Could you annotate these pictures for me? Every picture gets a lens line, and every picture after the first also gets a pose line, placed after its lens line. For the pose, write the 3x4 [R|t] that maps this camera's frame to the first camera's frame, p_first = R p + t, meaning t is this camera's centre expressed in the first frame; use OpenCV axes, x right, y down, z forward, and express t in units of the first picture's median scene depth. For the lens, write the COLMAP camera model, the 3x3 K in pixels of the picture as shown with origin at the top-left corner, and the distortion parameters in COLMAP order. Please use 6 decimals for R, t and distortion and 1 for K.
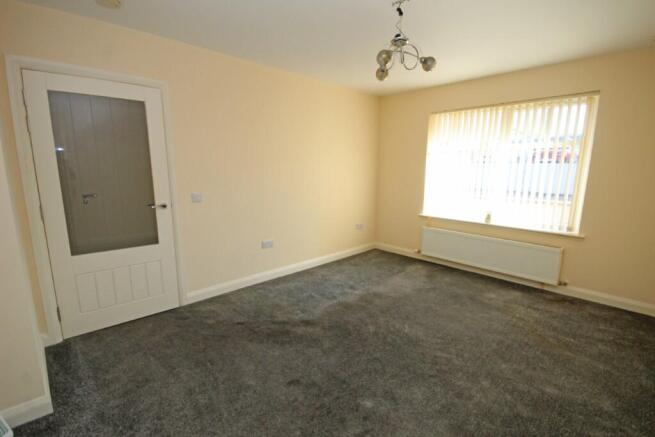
lens RADIAL K [[307.6, 0, 327.5], [0, 307.6, 218.5], [0, 0, 1]] dist [-0.003568, -0.000497]
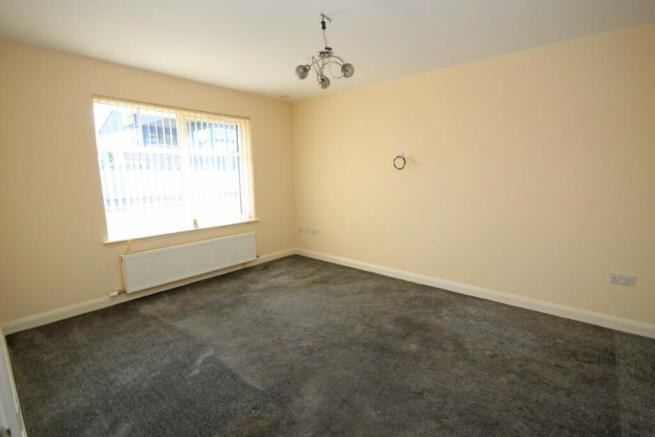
lens RADIAL K [[312.3, 0, 327.5], [0, 312.3, 218.5], [0, 0, 1]] dist [0.001758, 0.000117]
pose [[-0.118408, -0.147297, 0.981979, -0.605271], [0.178604, 0.969648, 0.166984, -0.127282], [-0.976770, 0.195157, -0.088506, 0.781883]]
